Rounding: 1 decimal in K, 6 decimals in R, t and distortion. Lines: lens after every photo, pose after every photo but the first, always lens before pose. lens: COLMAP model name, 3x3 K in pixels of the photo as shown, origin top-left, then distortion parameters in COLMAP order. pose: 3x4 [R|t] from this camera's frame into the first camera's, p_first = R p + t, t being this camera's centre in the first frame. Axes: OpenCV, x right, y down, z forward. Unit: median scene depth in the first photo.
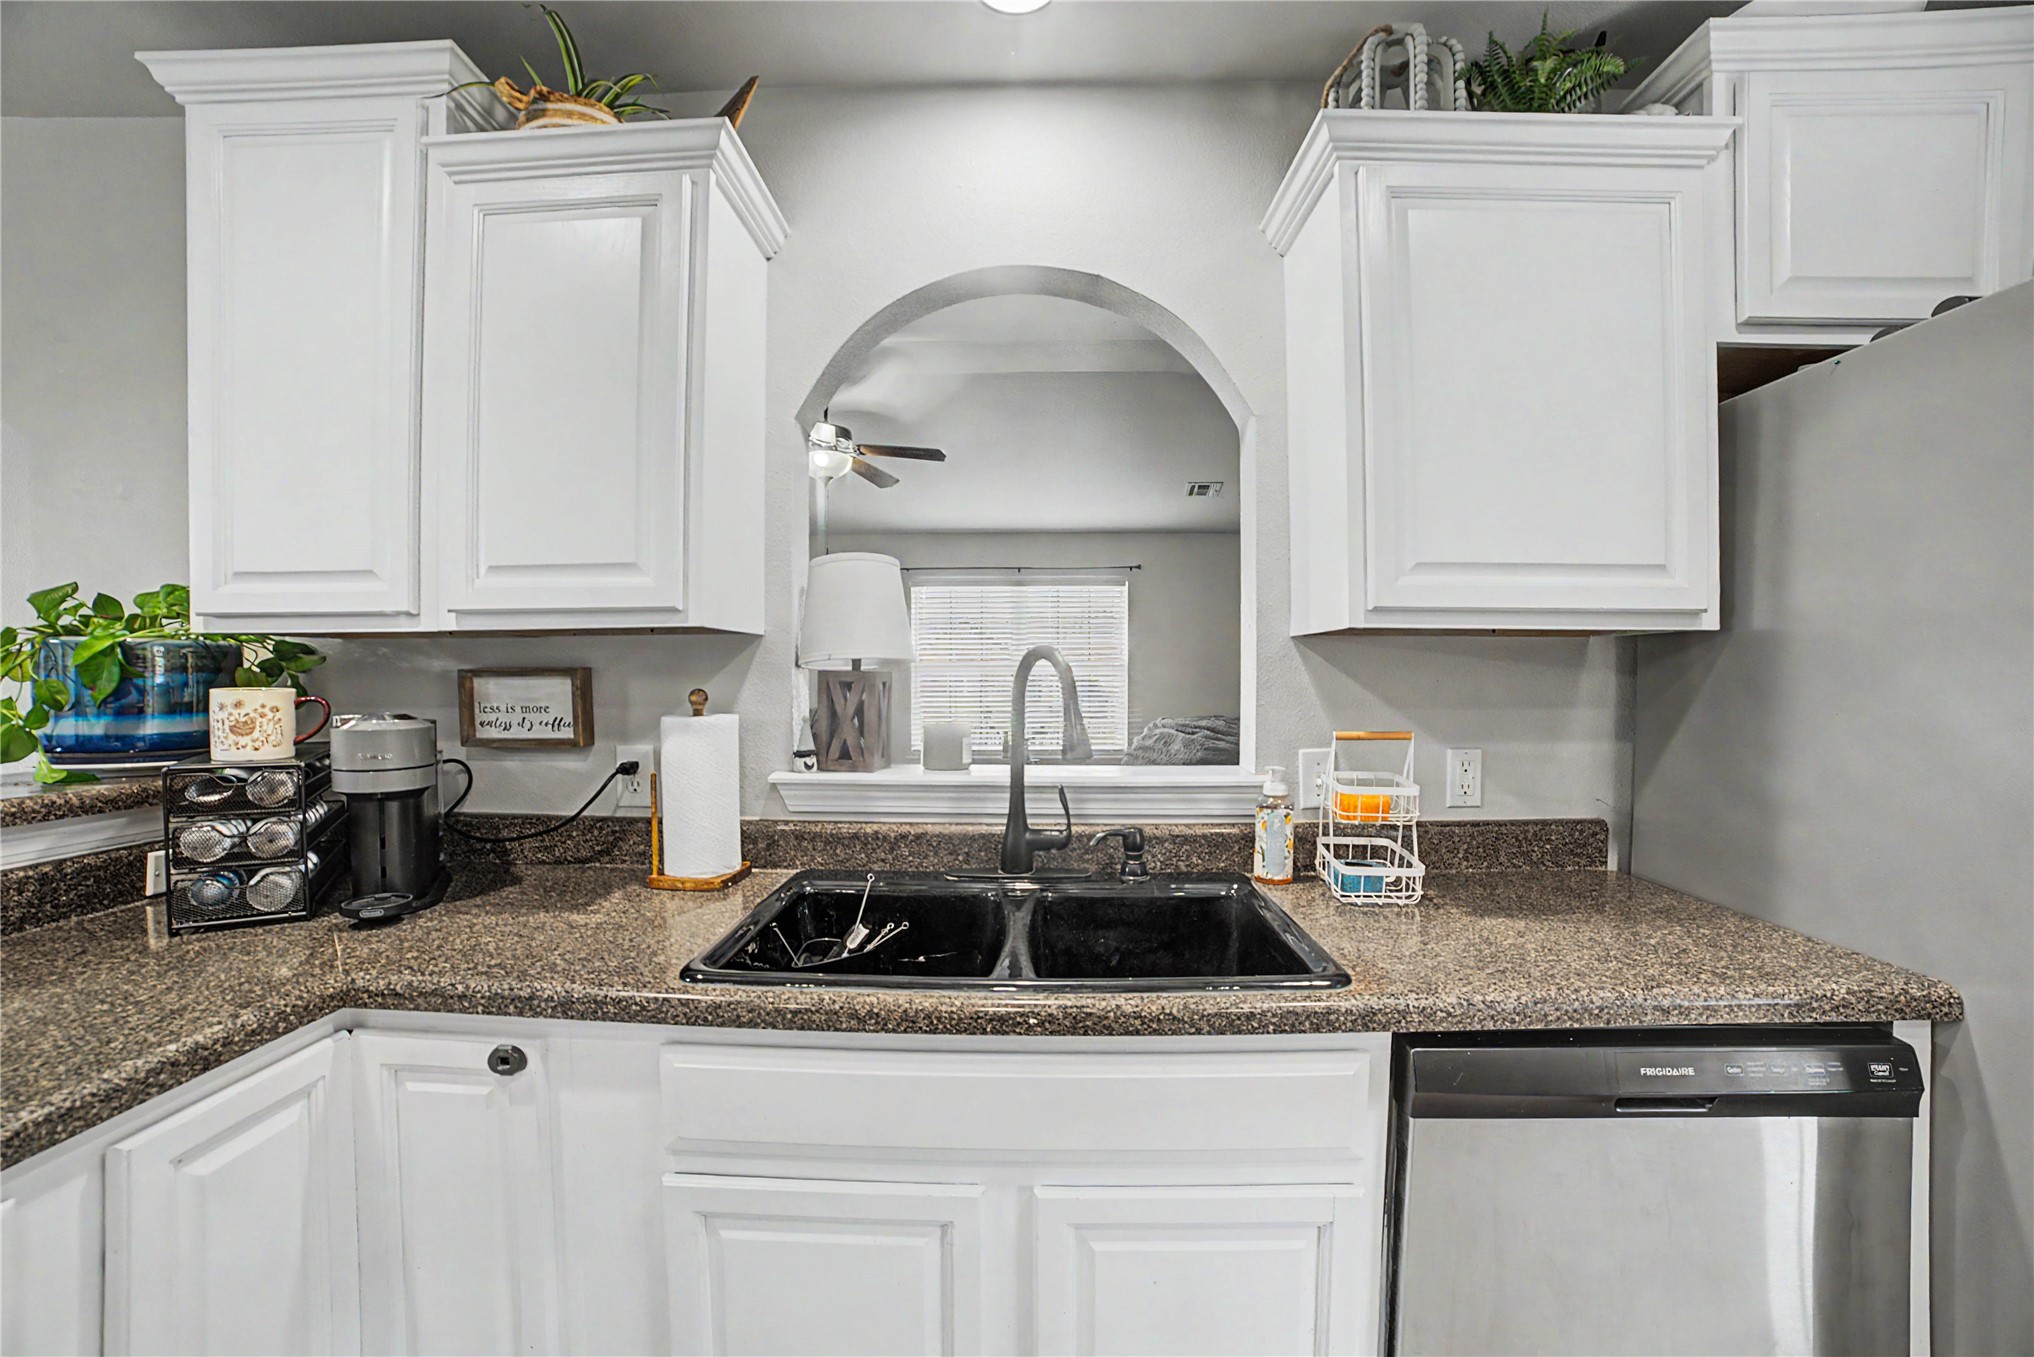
lens RADIAL K [[846.2, 0, 1007.3], [0, 846.2, 676.4], [0, 0, 1]] dist [-0.106219, 0.038291]
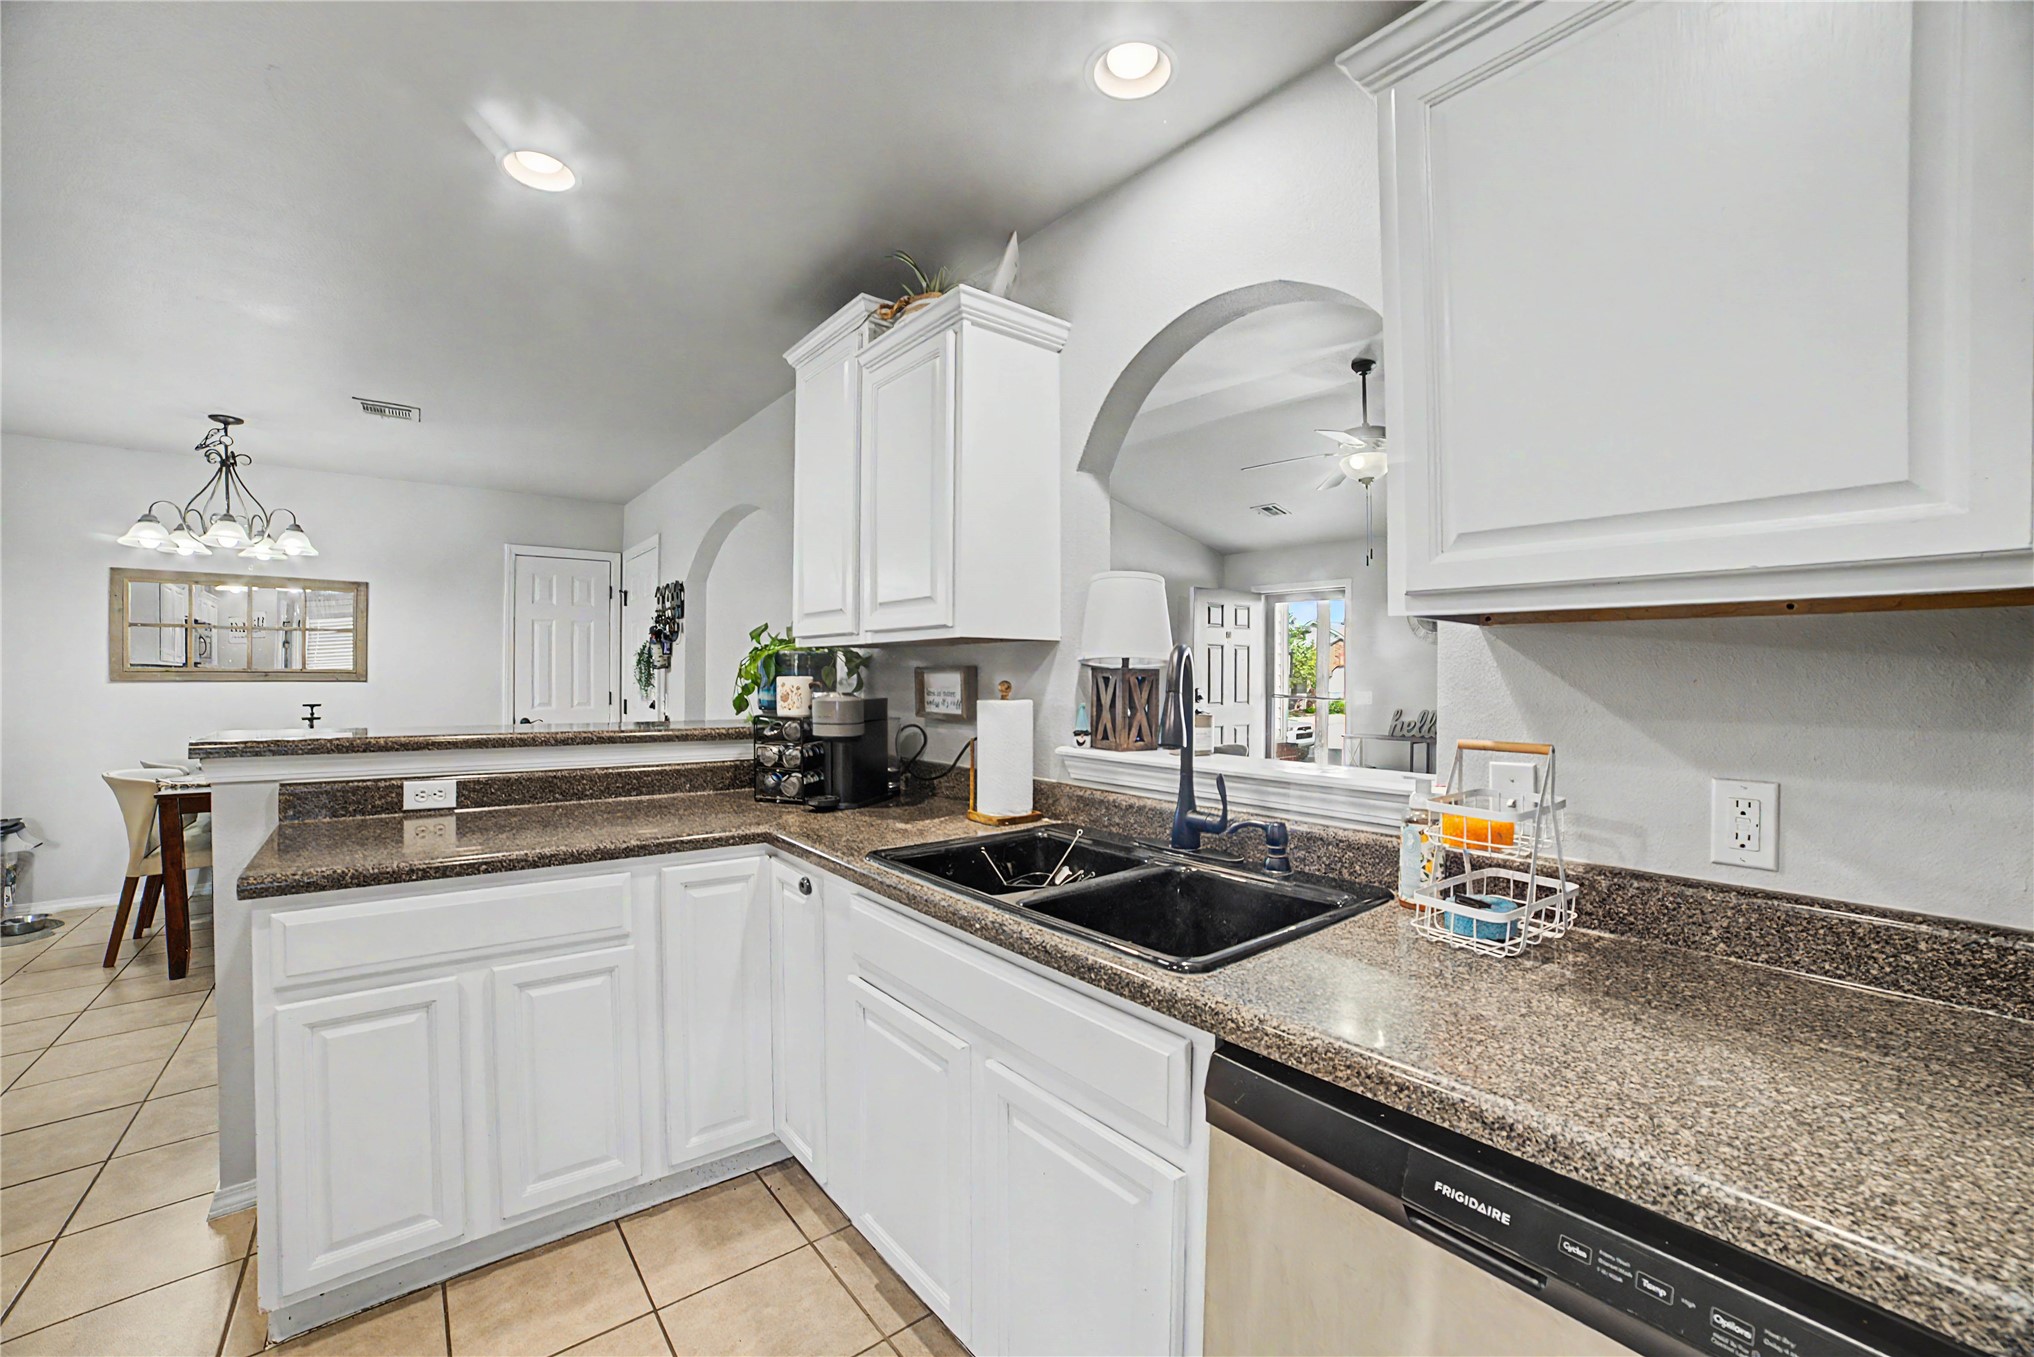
lens RADIAL K [[816.7, 0, 1010.5], [0, 816.7, 675.4], [0, 0, 1]] dist [-0.074736, 0.015418]
pose [[0.647208, 0.004832, -0.762298, 0.723429], [-0.008139, 0.999967, -0.000572, 0.006625], [0.762270, 0.006575, 0.647226, 0.128766]]
